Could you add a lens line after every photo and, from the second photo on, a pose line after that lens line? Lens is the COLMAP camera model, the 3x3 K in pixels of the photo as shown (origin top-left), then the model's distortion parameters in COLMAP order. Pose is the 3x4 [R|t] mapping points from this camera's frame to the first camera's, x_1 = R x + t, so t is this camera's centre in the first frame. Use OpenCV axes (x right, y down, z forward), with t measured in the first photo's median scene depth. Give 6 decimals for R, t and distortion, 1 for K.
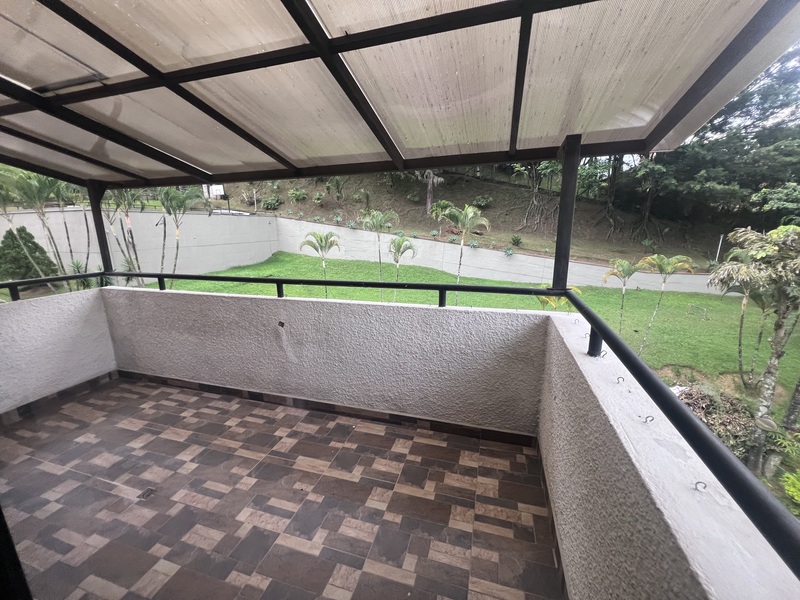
lens RADIAL K [[322.4, 0, 399.0], [0, 322.4, 301.2], [0, 0, 1]] dist [0.000028, -0.000140]
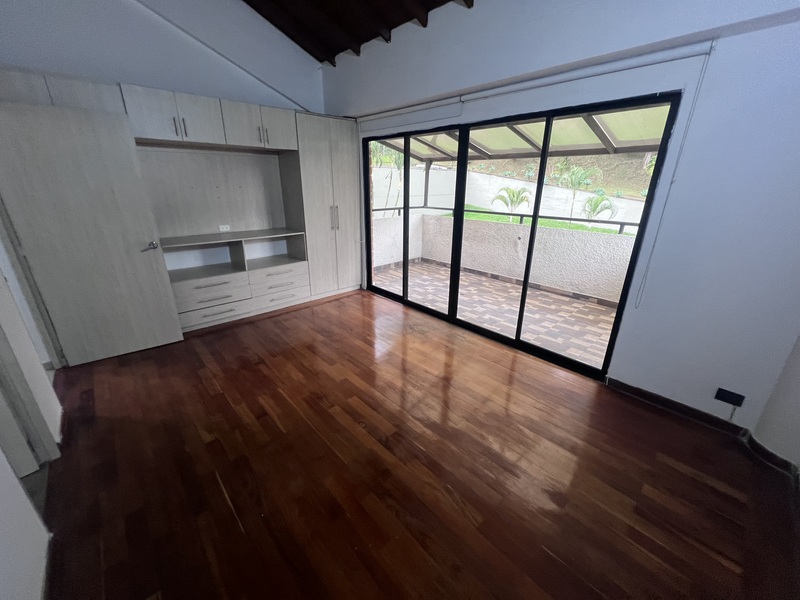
lens RADIAL K [[322.4, 0, 399.7], [0, 322.4, 297.6], [0, 0, 1]] dist [0.000028, -0.000140]
pose [[0.862625, 0.191479, -0.468204, -0.011736], [-0.133909, 0.979007, 0.153664, 0.173754], [0.487798, -0.069858, 0.870157, -0.822355]]
